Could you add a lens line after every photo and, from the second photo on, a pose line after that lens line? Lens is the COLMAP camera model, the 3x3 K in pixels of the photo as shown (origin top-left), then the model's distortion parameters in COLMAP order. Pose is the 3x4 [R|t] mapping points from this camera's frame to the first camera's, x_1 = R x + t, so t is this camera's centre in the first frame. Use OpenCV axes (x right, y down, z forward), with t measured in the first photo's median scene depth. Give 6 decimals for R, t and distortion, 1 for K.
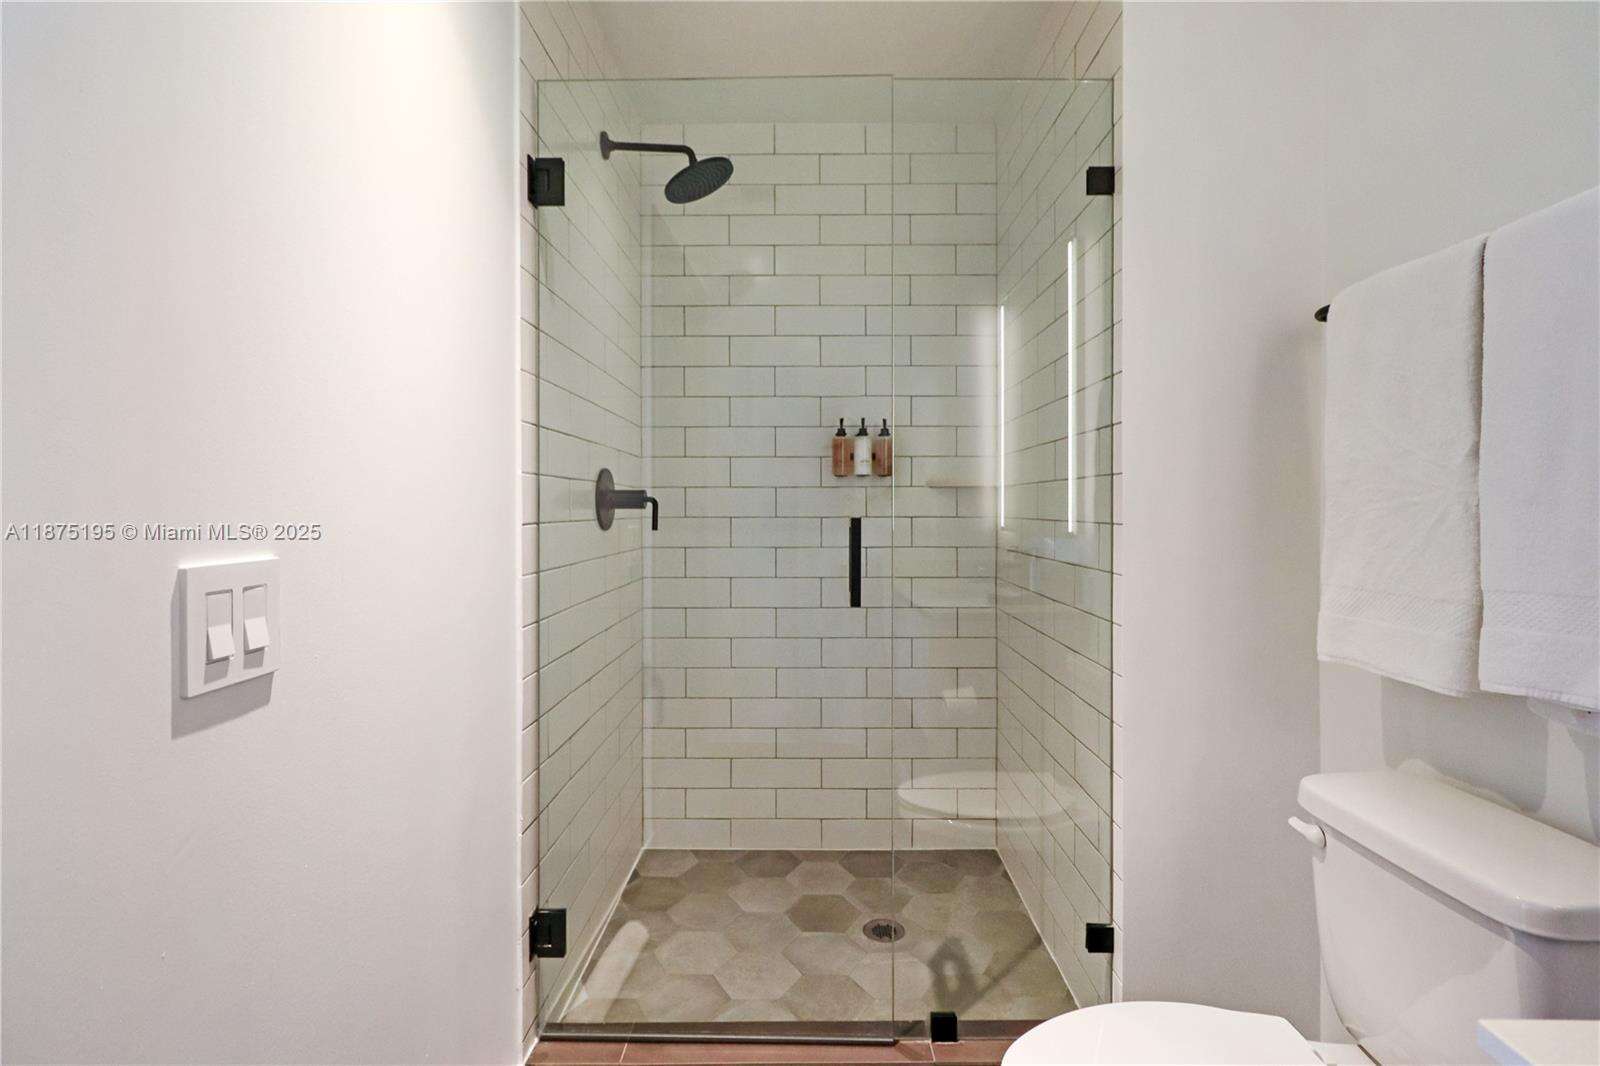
lens RADIAL K [[760.3, 0, 805.2], [0, 760.3, 513.7], [0, 0, 1]] dist [-0.001424, 0.000771]
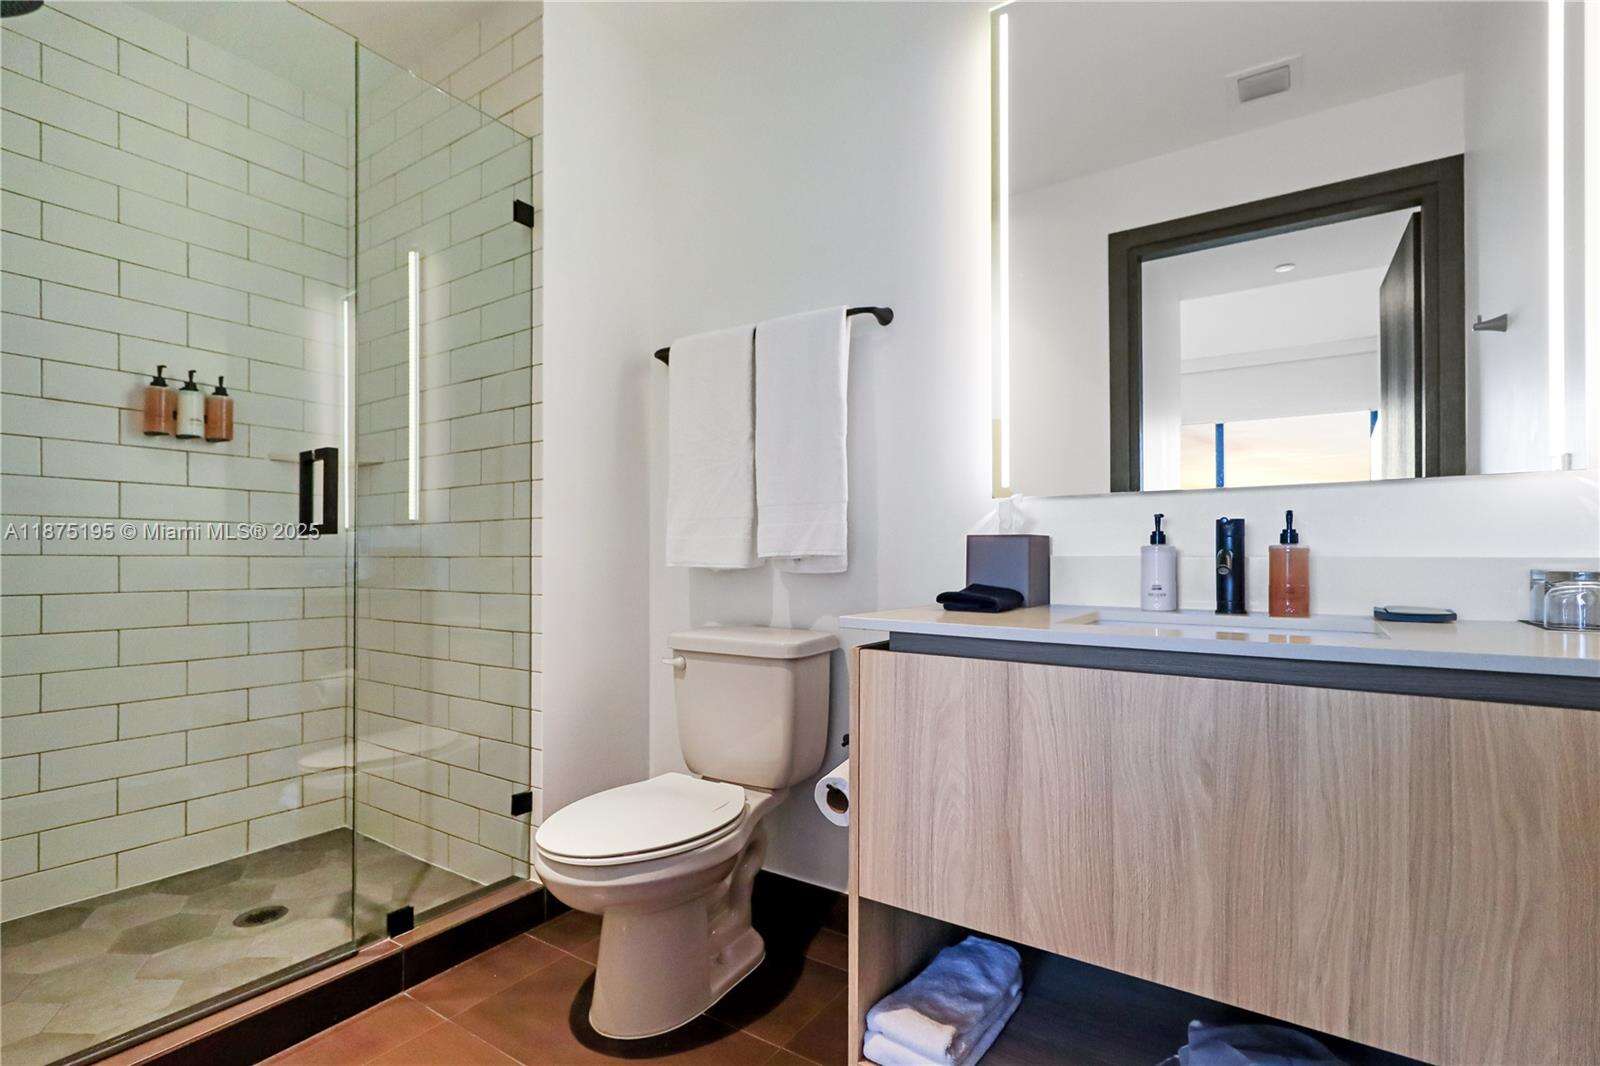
lens RADIAL K [[761.1, 0, 802.7], [0, 761.1, 556.1], [0, 0, 1]] dist [0.001586, 0.000567]
pose [[0.556196, 0.005622, 0.831032, -0.273095], [0.002613, 0.999960, -0.008514, 0.101600], [-0.831047, 0.006907, 0.556159, -0.070937]]
